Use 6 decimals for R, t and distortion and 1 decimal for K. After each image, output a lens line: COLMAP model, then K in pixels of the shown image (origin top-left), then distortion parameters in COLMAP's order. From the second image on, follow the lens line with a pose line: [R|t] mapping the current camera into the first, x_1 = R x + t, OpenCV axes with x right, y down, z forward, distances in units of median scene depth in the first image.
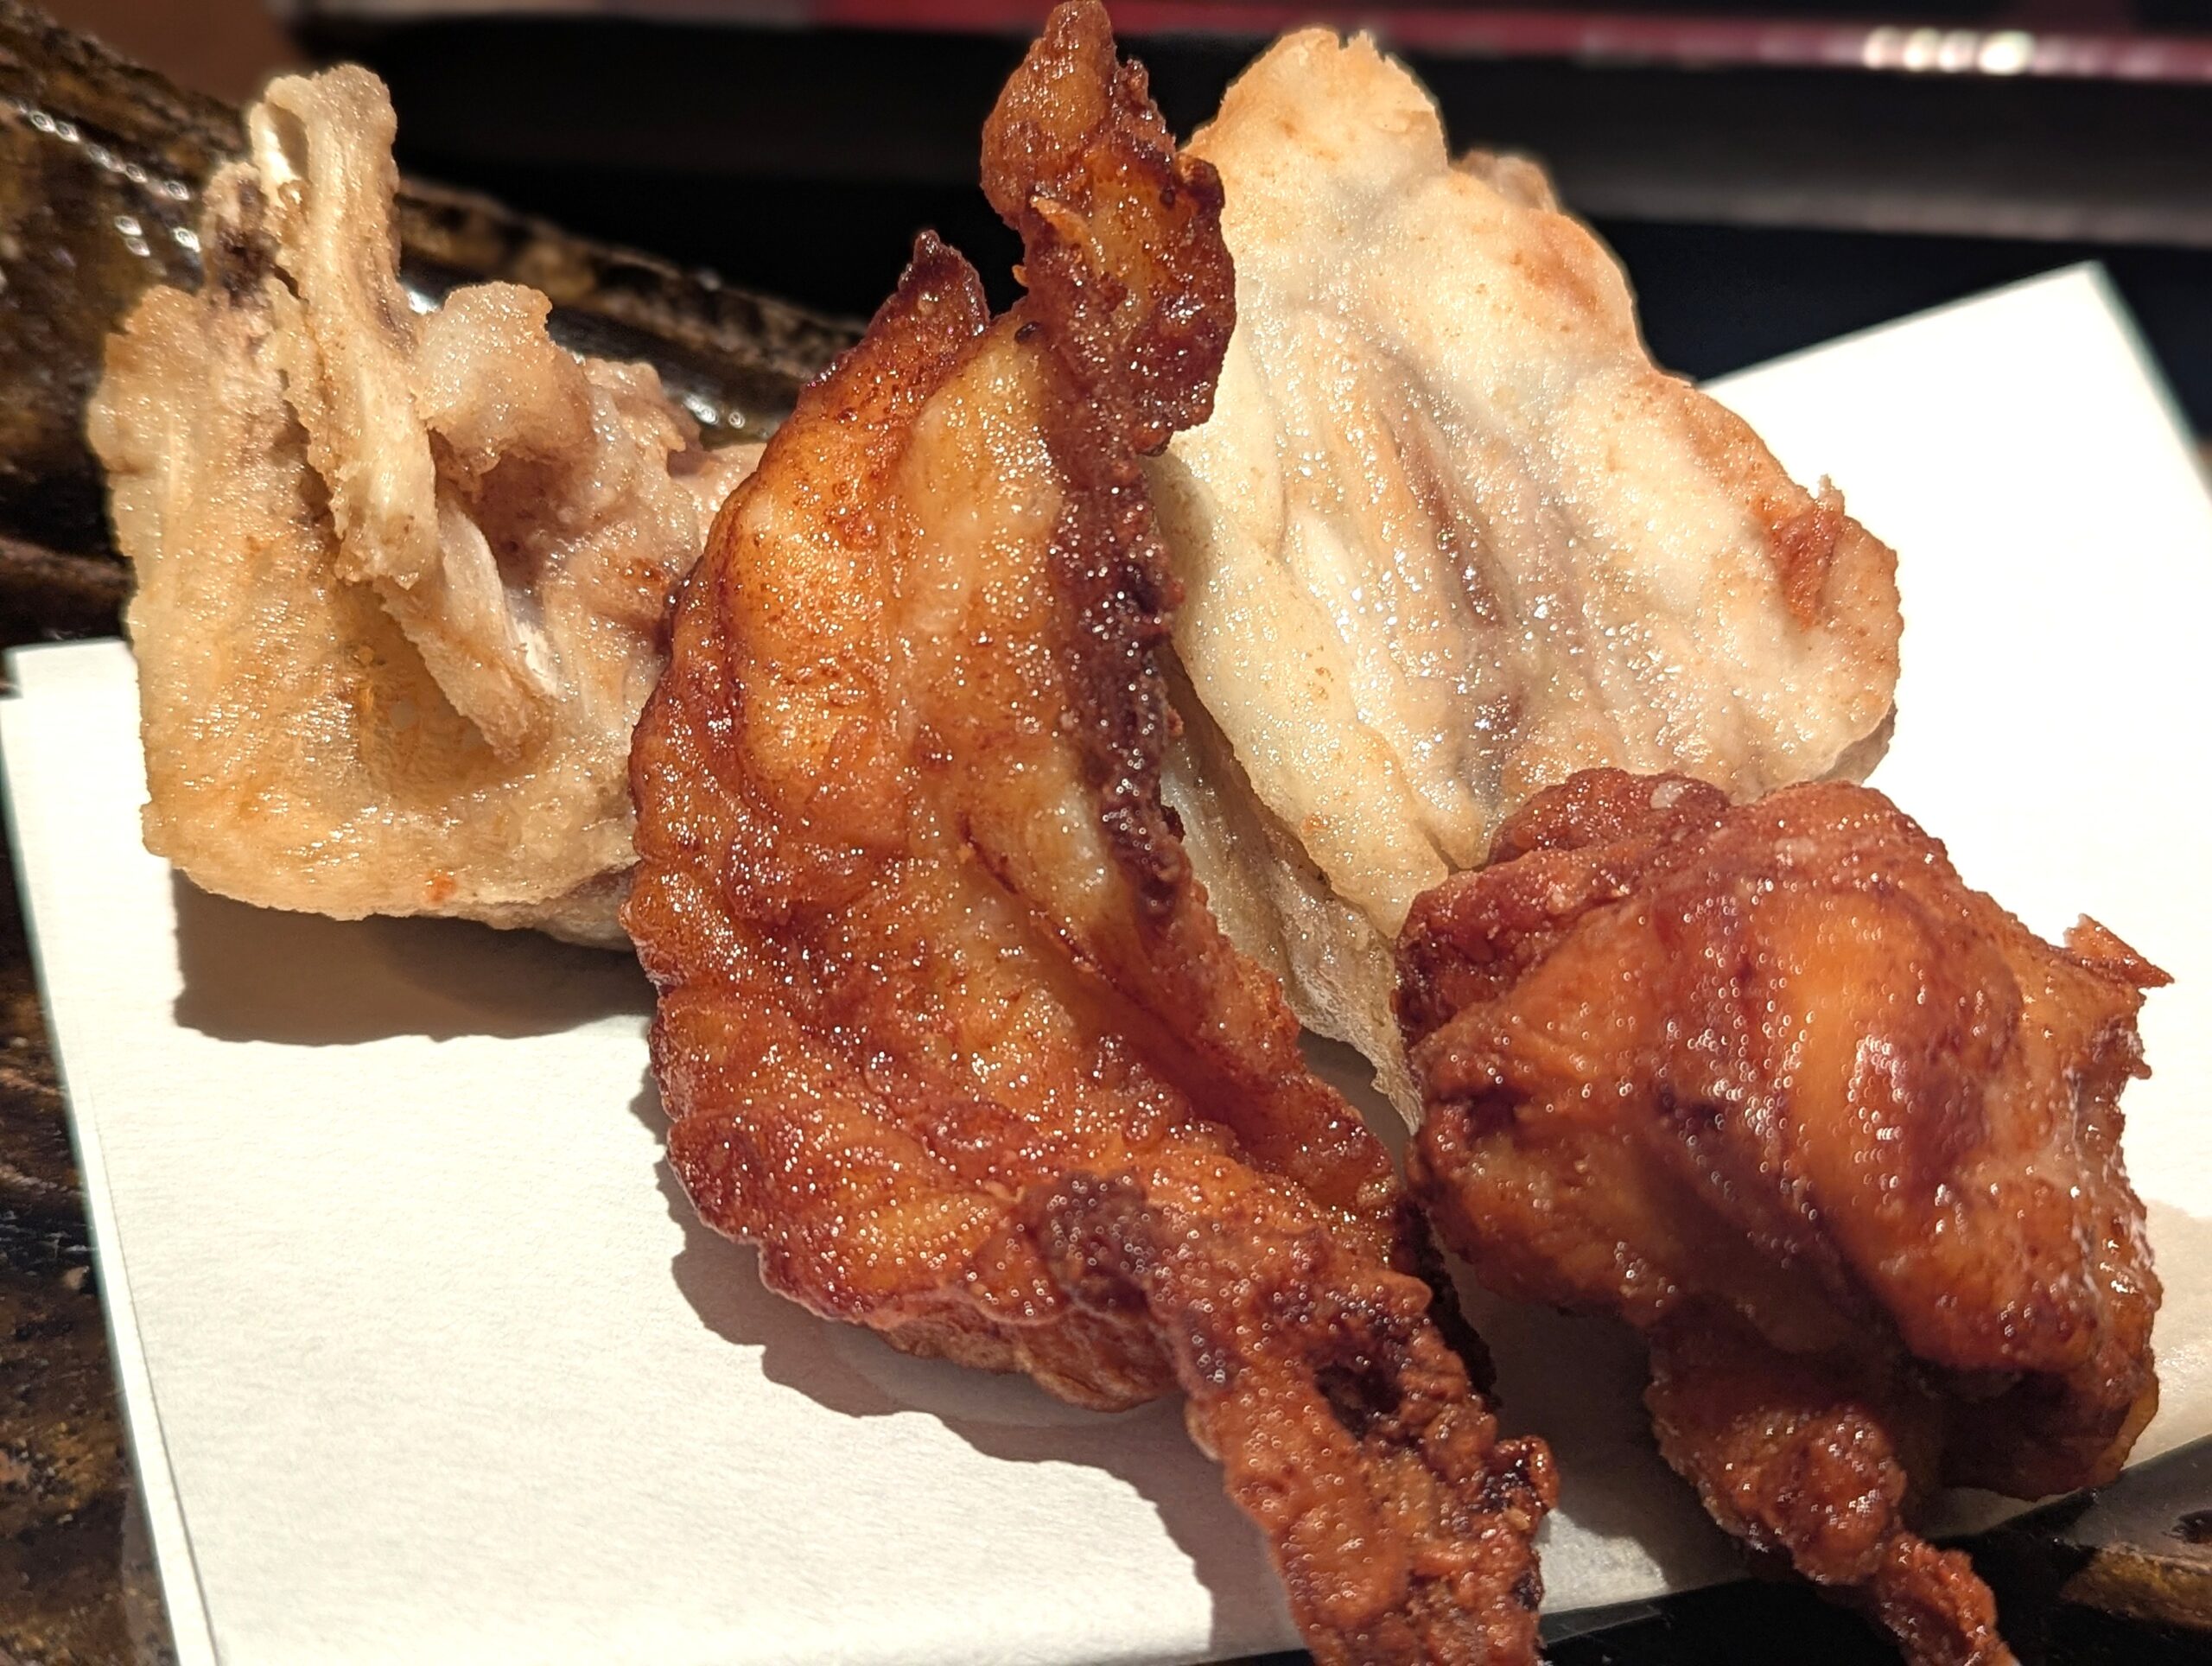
lens RADIAL K [[5134.8, 0, 1106.0], [0, 5134.8, 833.0], [0, 0, 1]] dist [0.096345, -0.348539]
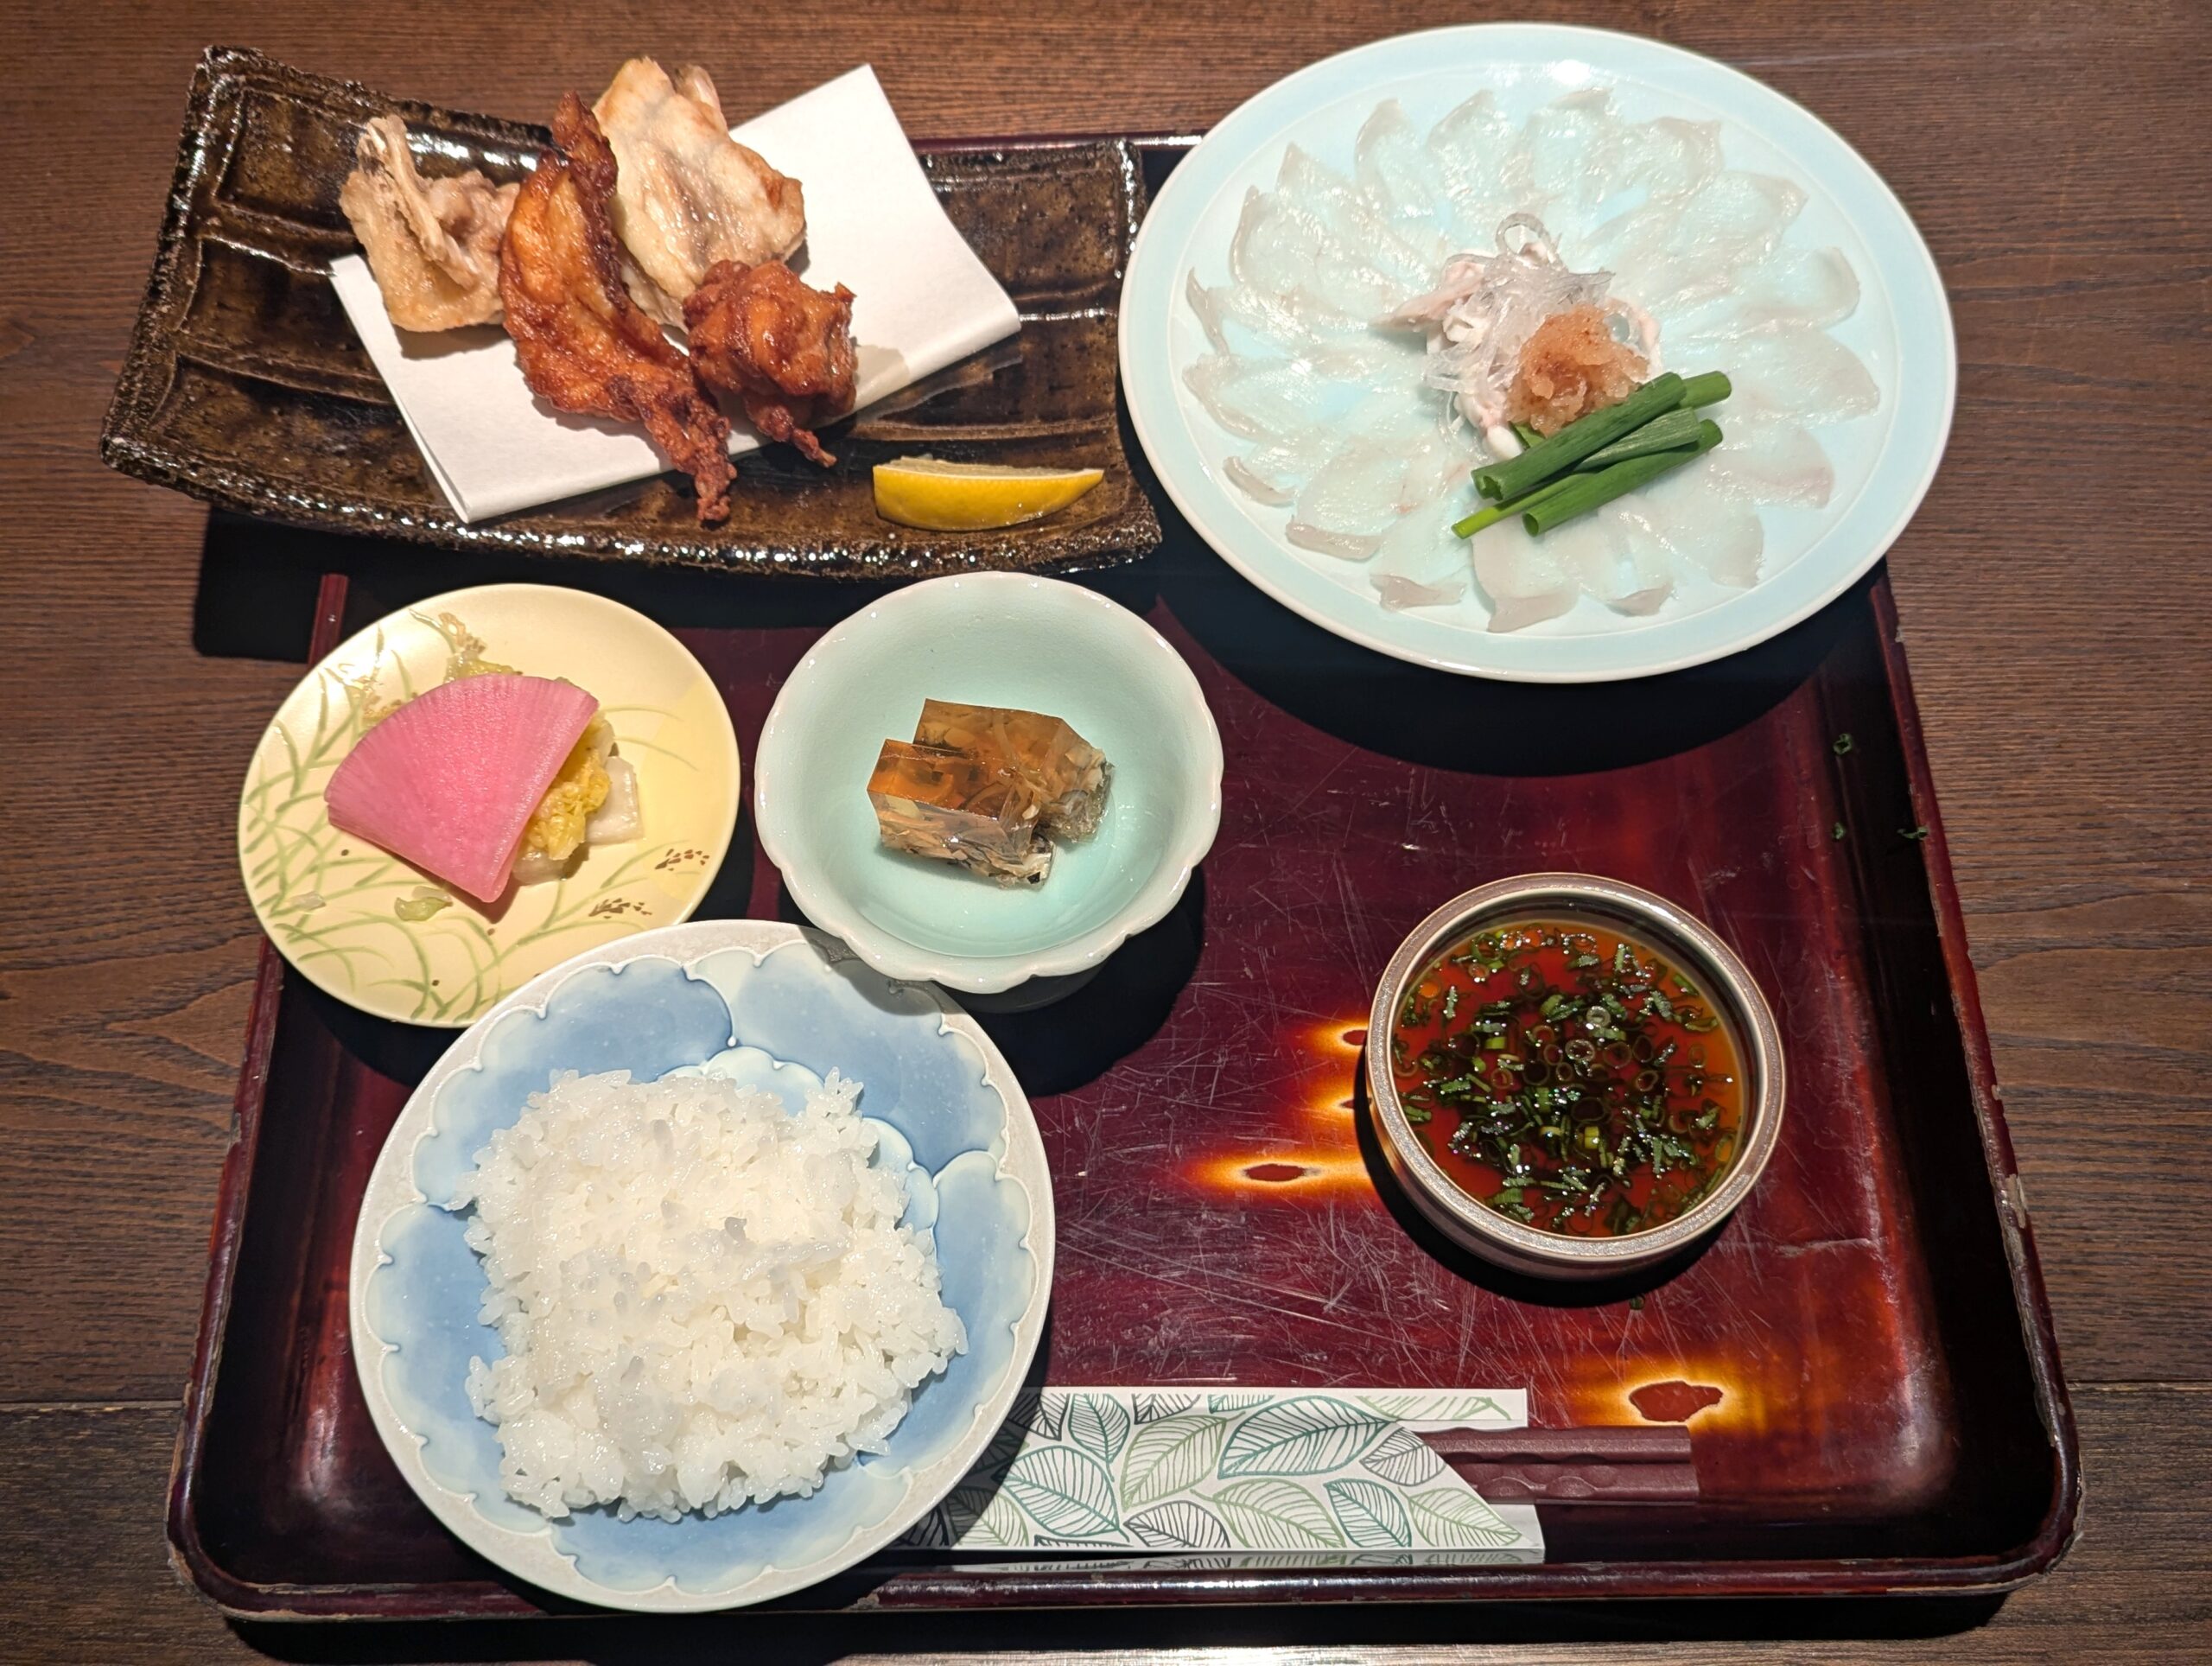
lens RADIAL K [[1557.2, 0, 1106.0], [0, 1557.2, 833.0], [0, 0, 1]] dist [-0.053293, -0.002353]
pose [[0.959843, -0.174291, 0.219829, 0.038397], [0.075495, 0.915163, 0.395951, -0.068547], [-0.270190, -0.363455, 0.891570, -0.499485]]
